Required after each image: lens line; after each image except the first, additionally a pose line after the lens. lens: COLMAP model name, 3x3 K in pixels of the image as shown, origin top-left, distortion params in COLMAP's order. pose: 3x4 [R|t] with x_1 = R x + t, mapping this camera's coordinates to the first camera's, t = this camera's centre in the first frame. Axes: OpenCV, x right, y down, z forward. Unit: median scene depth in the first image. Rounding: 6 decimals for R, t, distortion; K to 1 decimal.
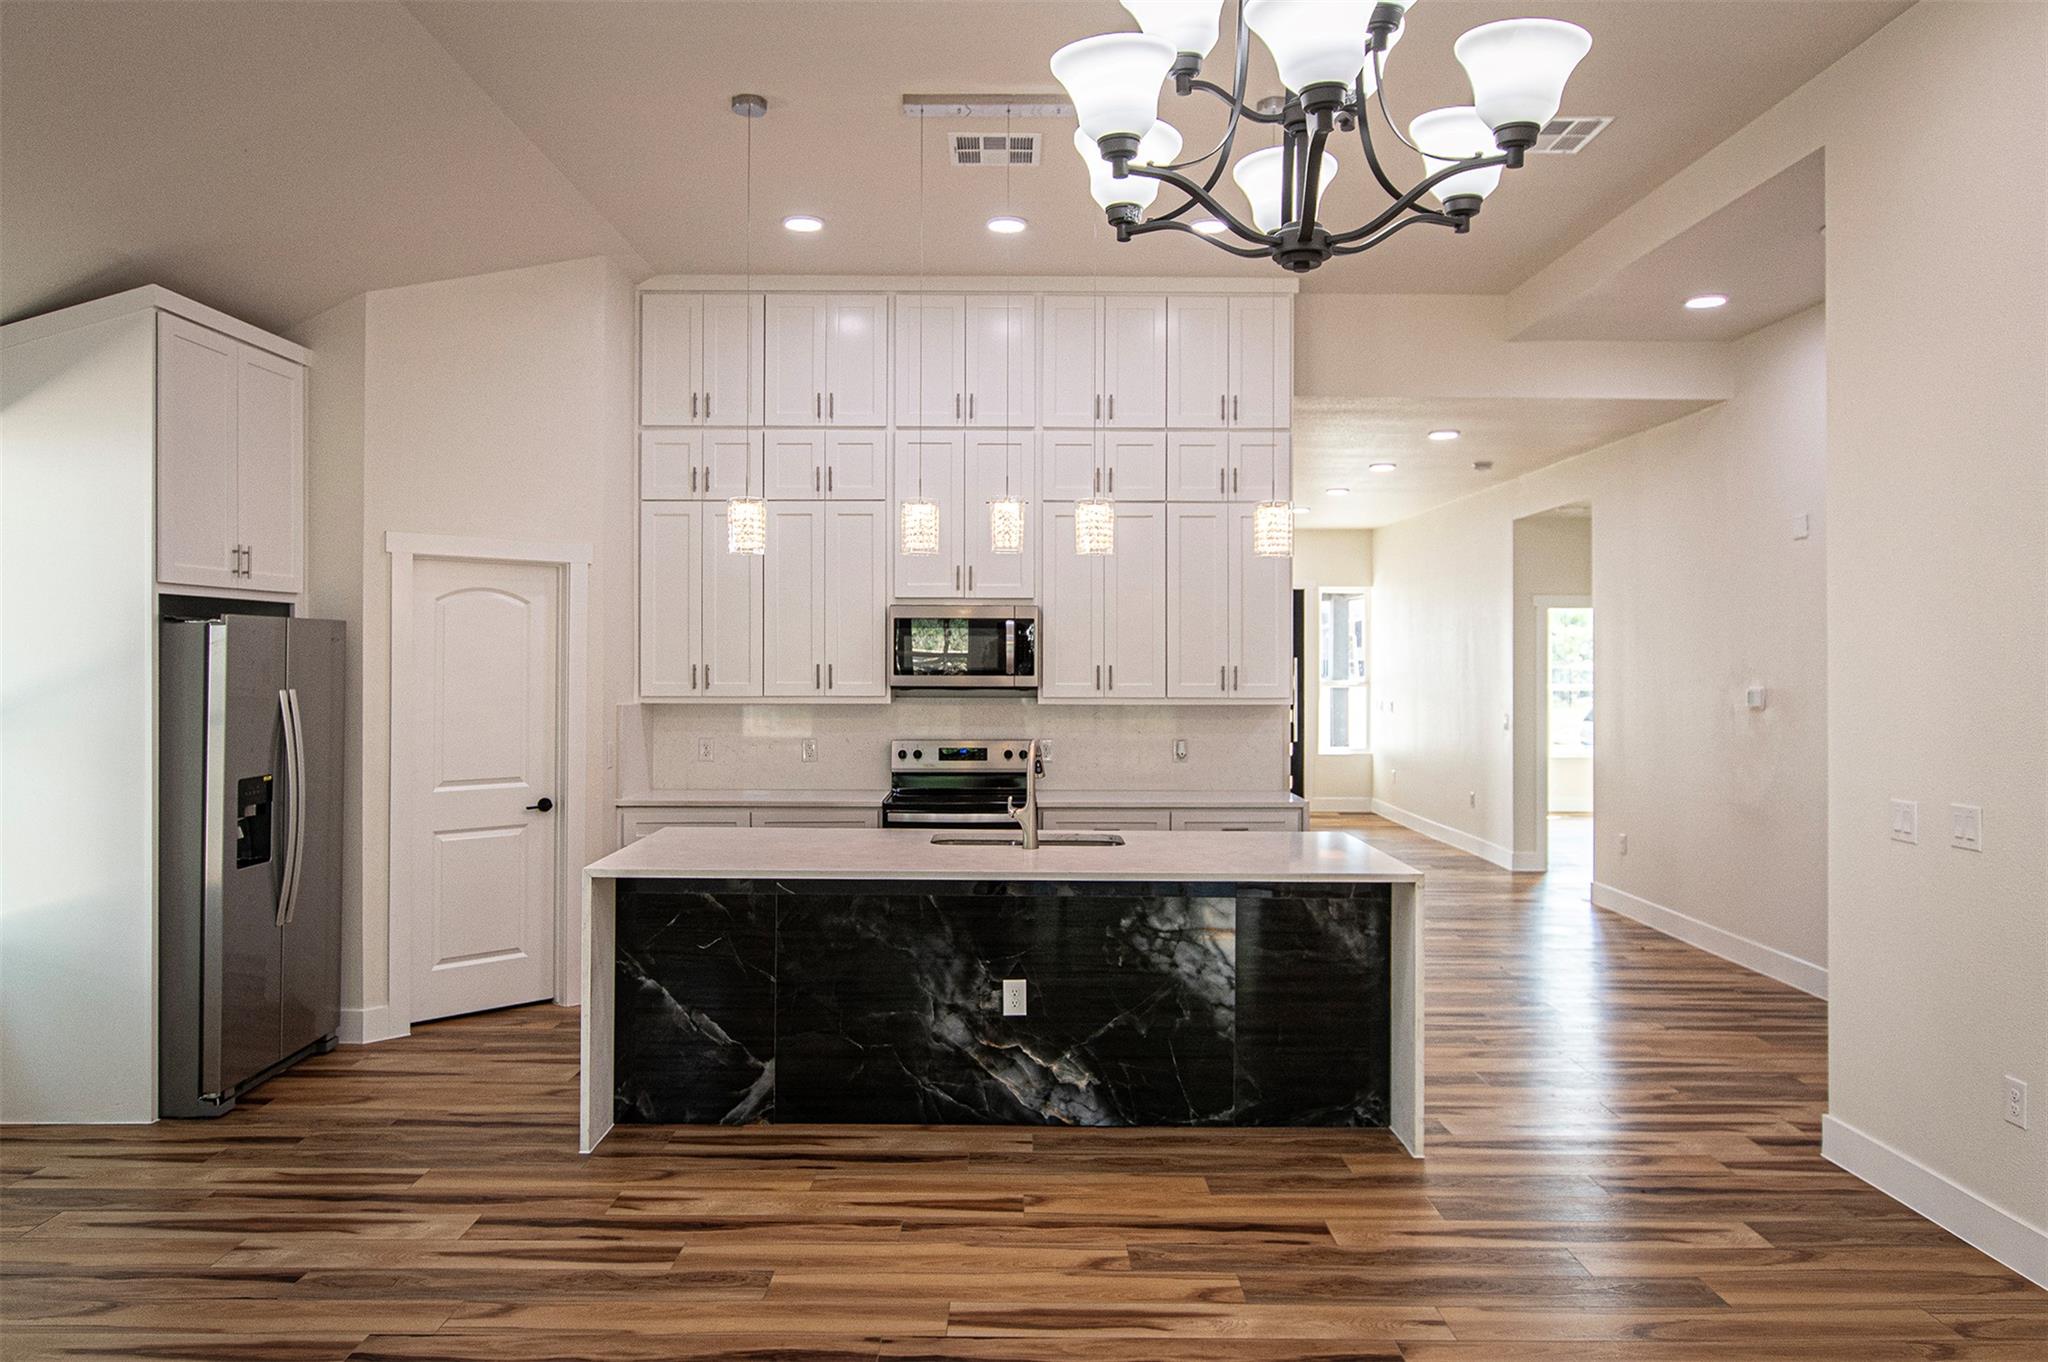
lens RADIAL K [[1443.6, 0, 1023.1], [0, 1443.6, 675.6], [0, 0, 1]] dist [0.011959, 0.003079]
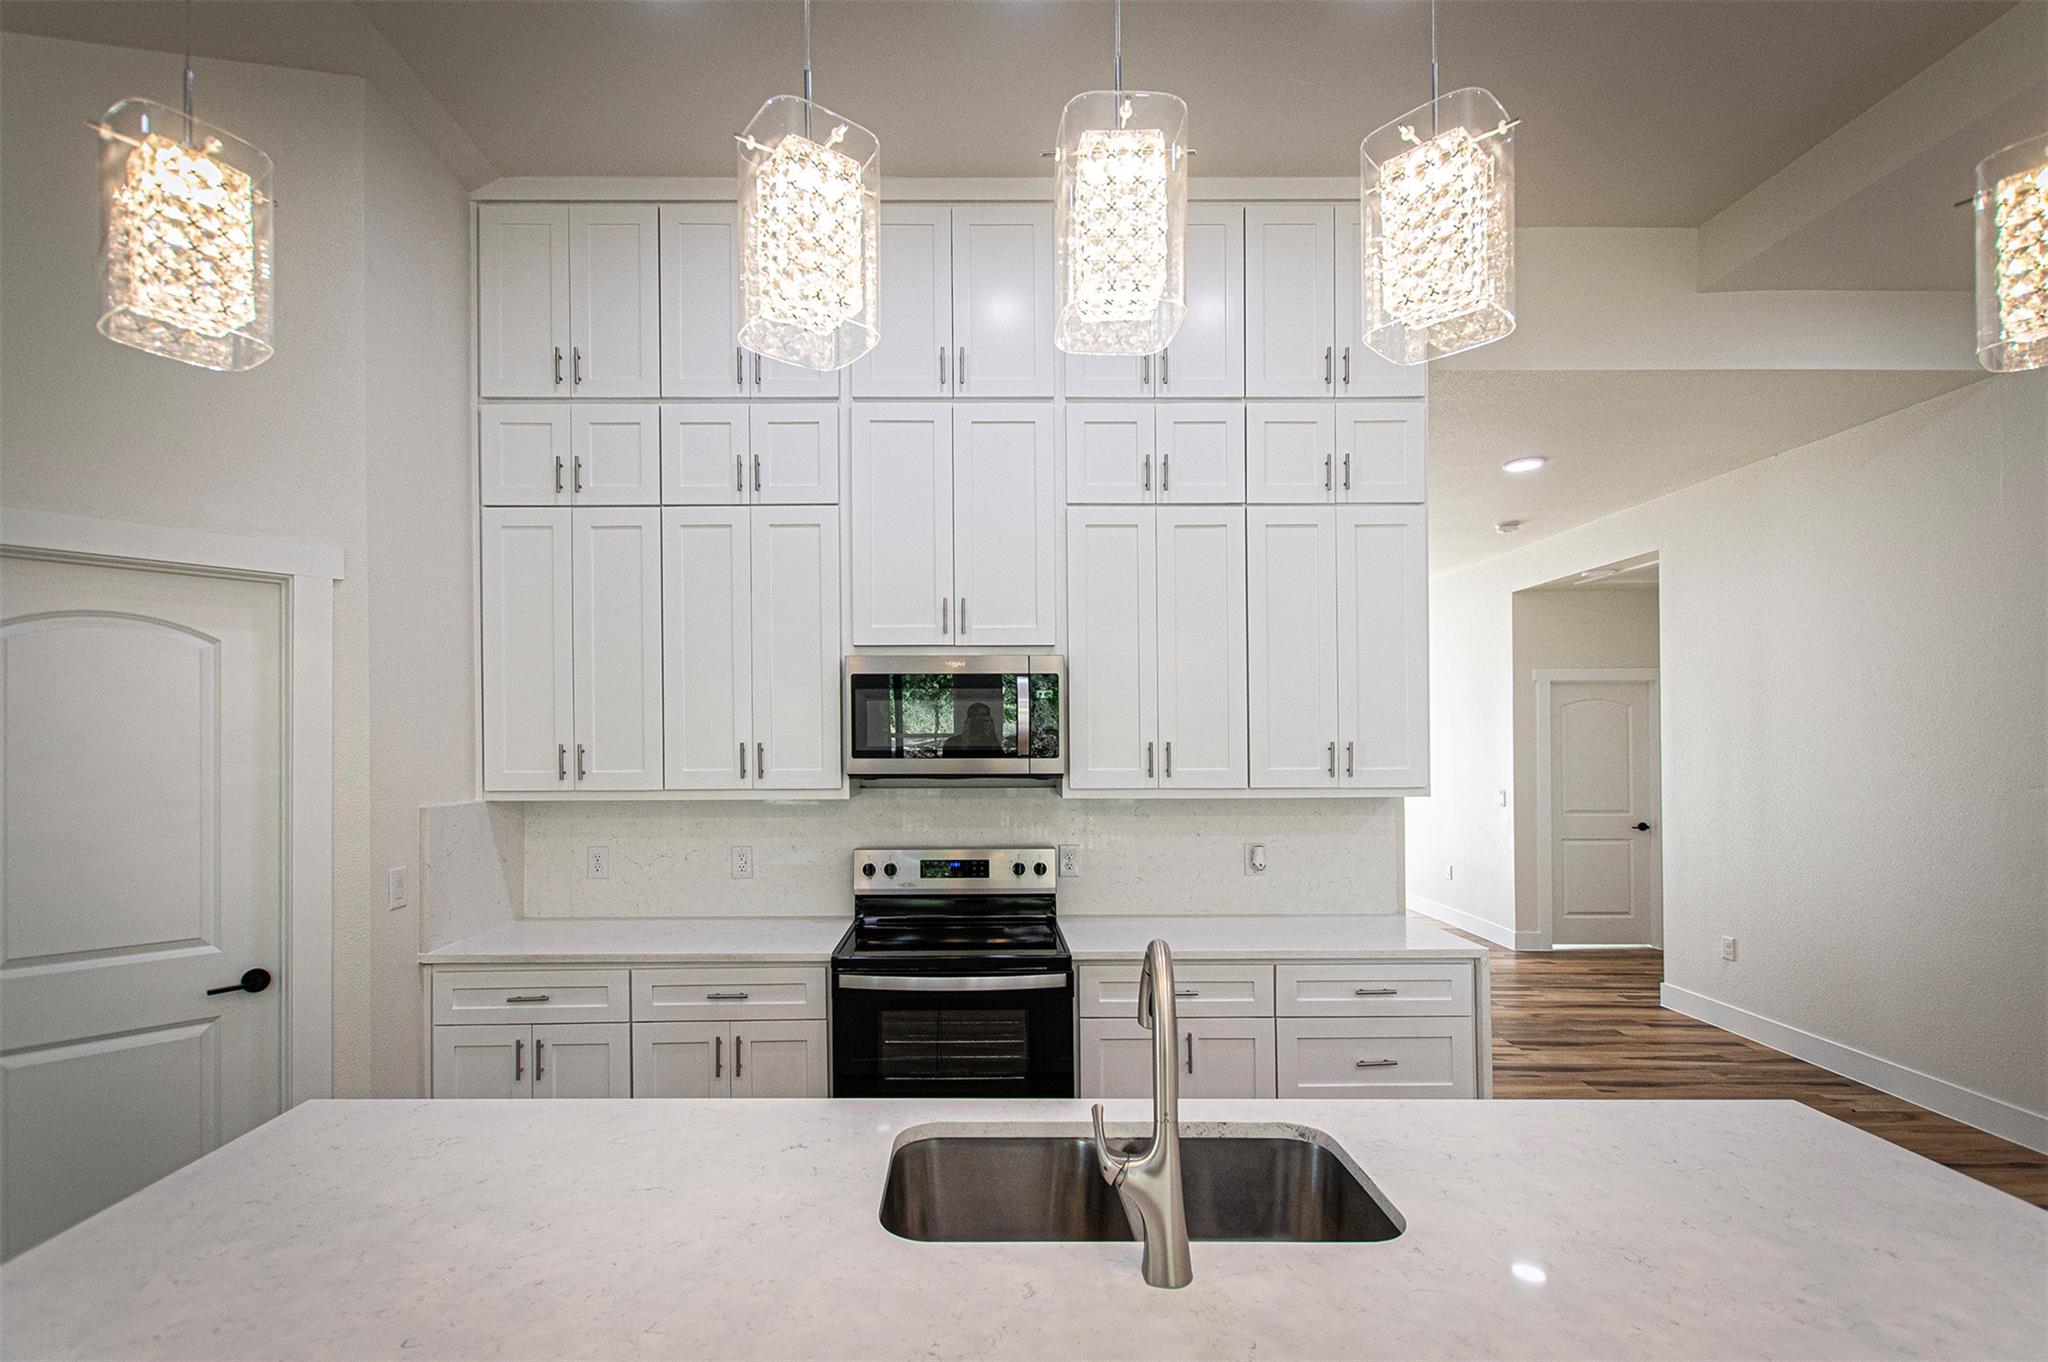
lens RADIAL K [[892.8, 0, 1014.6], [0, 892.8, 789.9], [0, 0, 1]] dist [0.004043, -0.000427]
pose [[0.999360, -0.008482, 0.034765, -0.027266], [0.007079, 0.999162, 0.040308, -0.001922], [-0.035078, -0.040036, 0.998582, 0.566984]]
